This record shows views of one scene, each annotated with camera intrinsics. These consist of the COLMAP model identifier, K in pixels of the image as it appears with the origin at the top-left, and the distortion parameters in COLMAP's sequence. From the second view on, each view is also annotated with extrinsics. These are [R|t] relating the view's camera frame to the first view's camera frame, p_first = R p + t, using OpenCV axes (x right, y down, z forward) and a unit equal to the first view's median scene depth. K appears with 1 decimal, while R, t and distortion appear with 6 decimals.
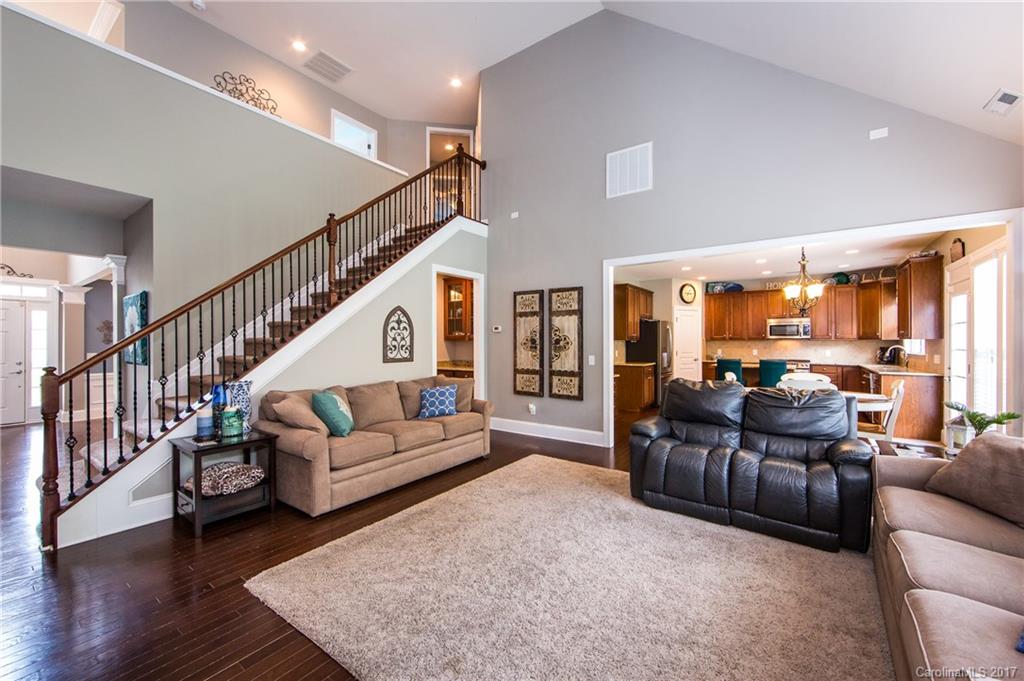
lens RADIAL K [[406.3, 0, 510.0], [0, 406.3, 338.6], [0, 0, 1]] dist [0.003106, -0.000490]
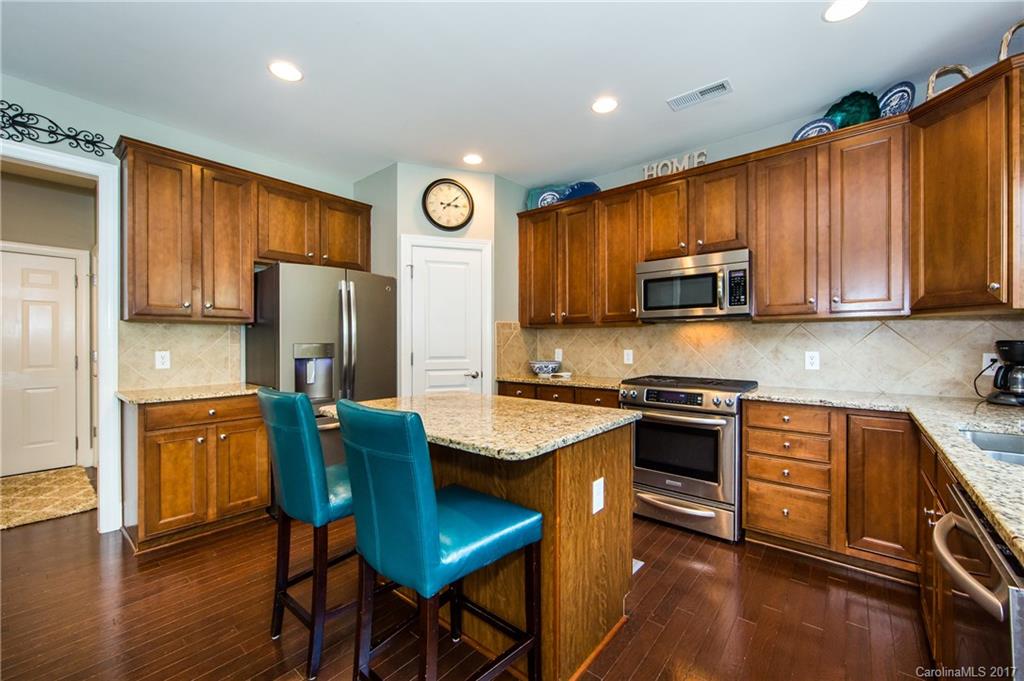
lens RADIAL K [[406.3, 0, 516.8], [0, 406.3, 336.7], [0, 0, 1]] dist [0.003106, -0.000490]
pose [[0.997463, -0.001081, -0.071175, 0.530120], [0.000853, 0.999994, -0.003228, 0.016199], [0.071178, 0.003159, 0.997459, 0.615197]]
